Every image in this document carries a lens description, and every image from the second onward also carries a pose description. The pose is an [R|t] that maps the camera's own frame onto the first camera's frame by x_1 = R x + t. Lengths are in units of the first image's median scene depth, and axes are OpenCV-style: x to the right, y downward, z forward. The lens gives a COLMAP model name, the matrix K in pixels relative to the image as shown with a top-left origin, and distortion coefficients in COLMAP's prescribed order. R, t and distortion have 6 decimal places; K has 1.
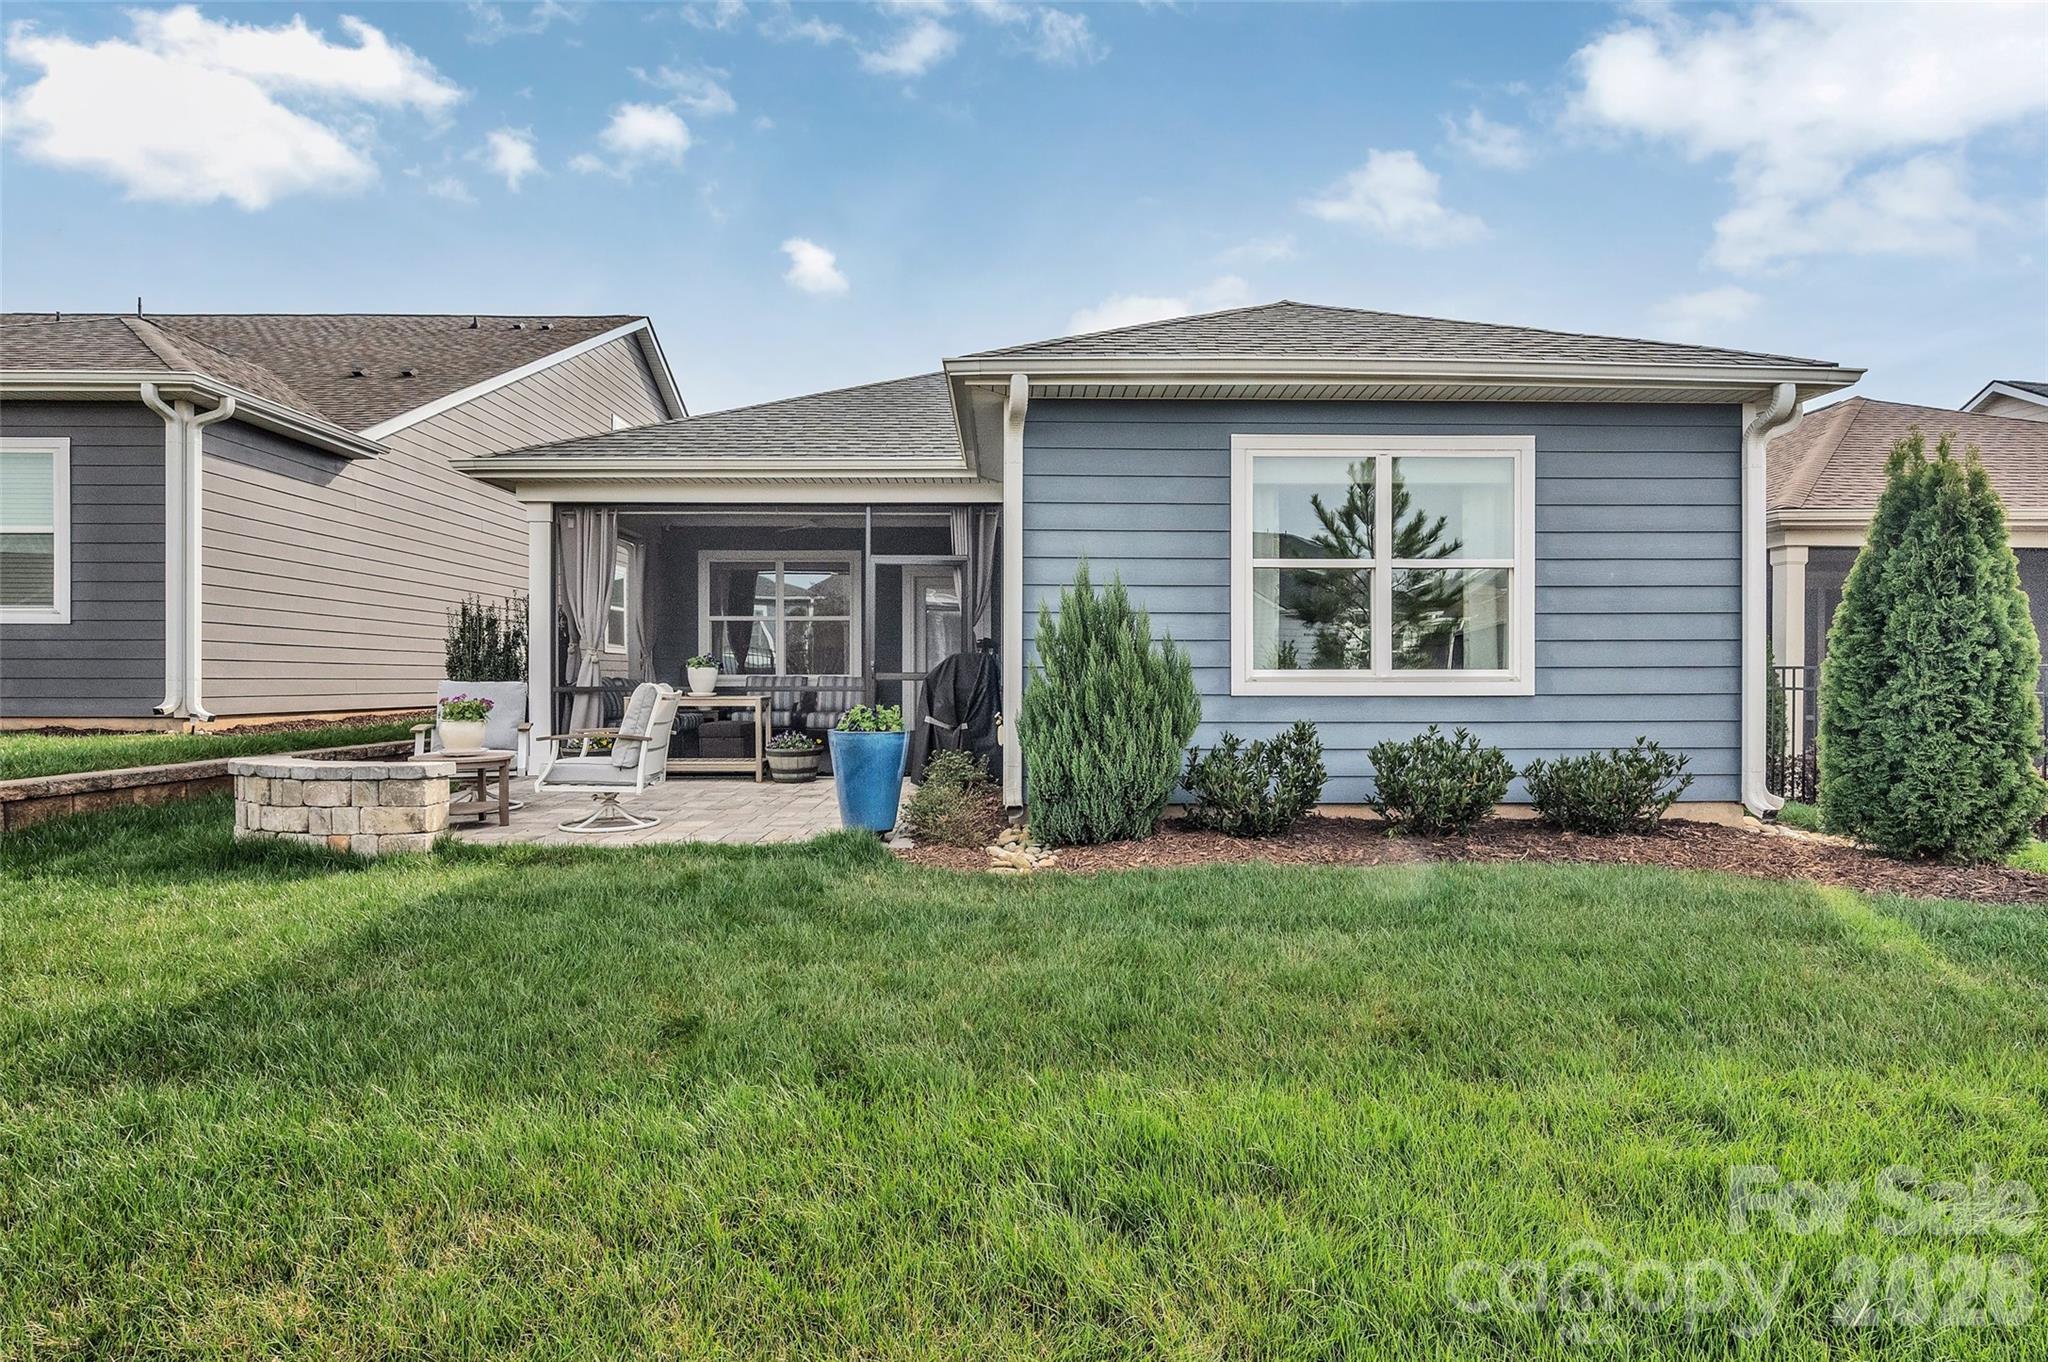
lens RADIAL K [[846.3, 0, 1015.9], [0, 846.3, 678.9], [0, 0, 1]] dist [-0.000315, 0.000334]
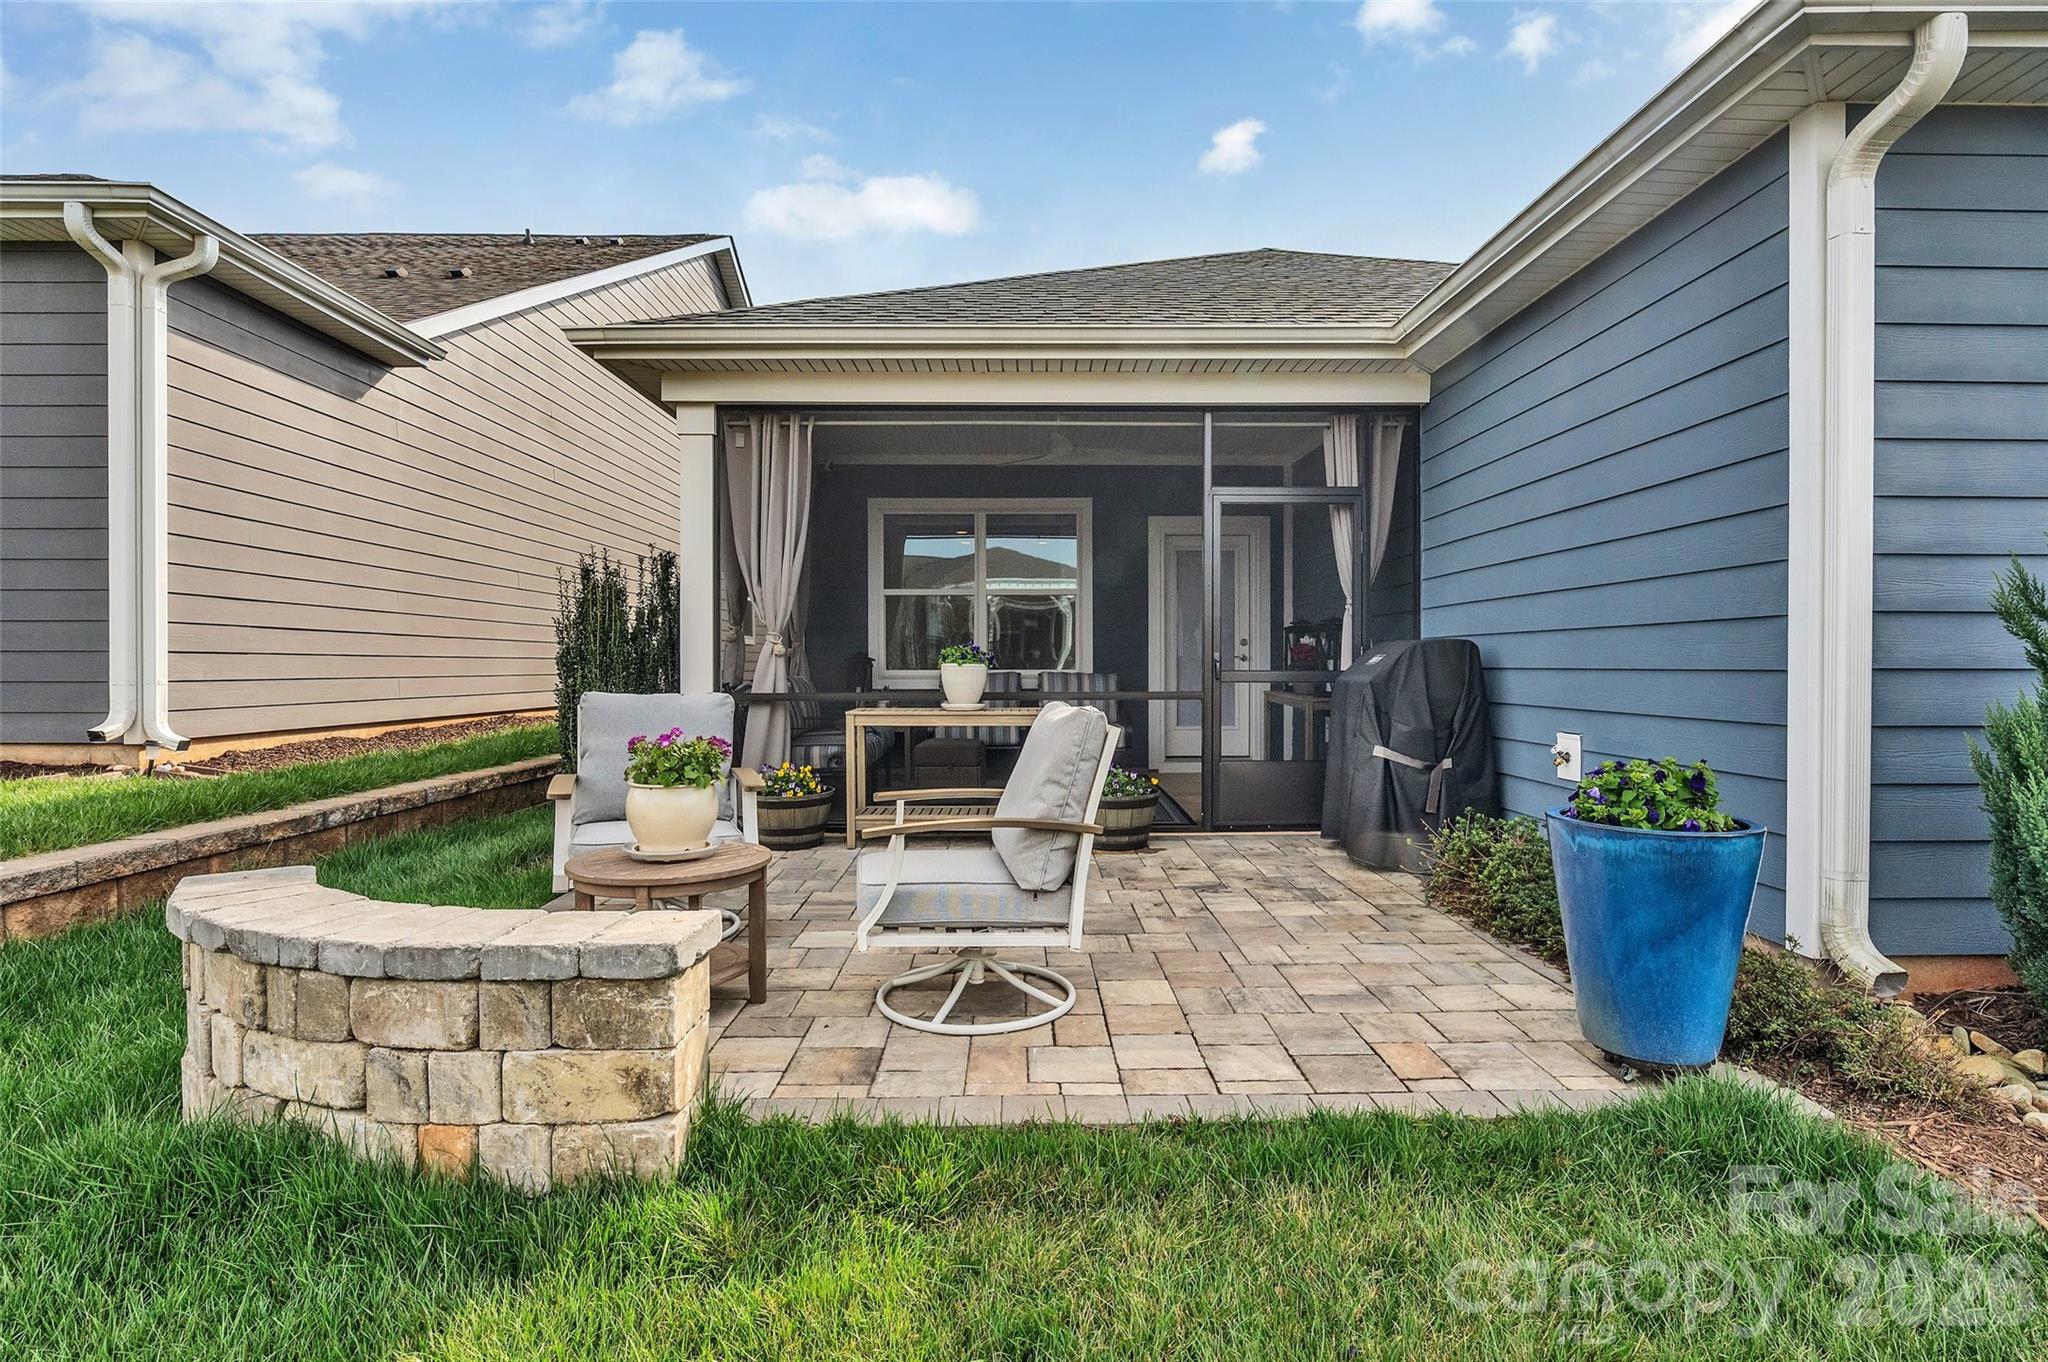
lens RADIAL K [[844.1, 0, 1023.8], [0, 844.1, 666.6], [0, 0, 1]] dist [-0.000581, -0.000001]
pose [[0.999998, -0.001501, -0.001385, -0.323080], [0.001504, 0.999997, 0.002009, -0.012238], [0.001382, -0.002011, 0.999997, 0.372539]]
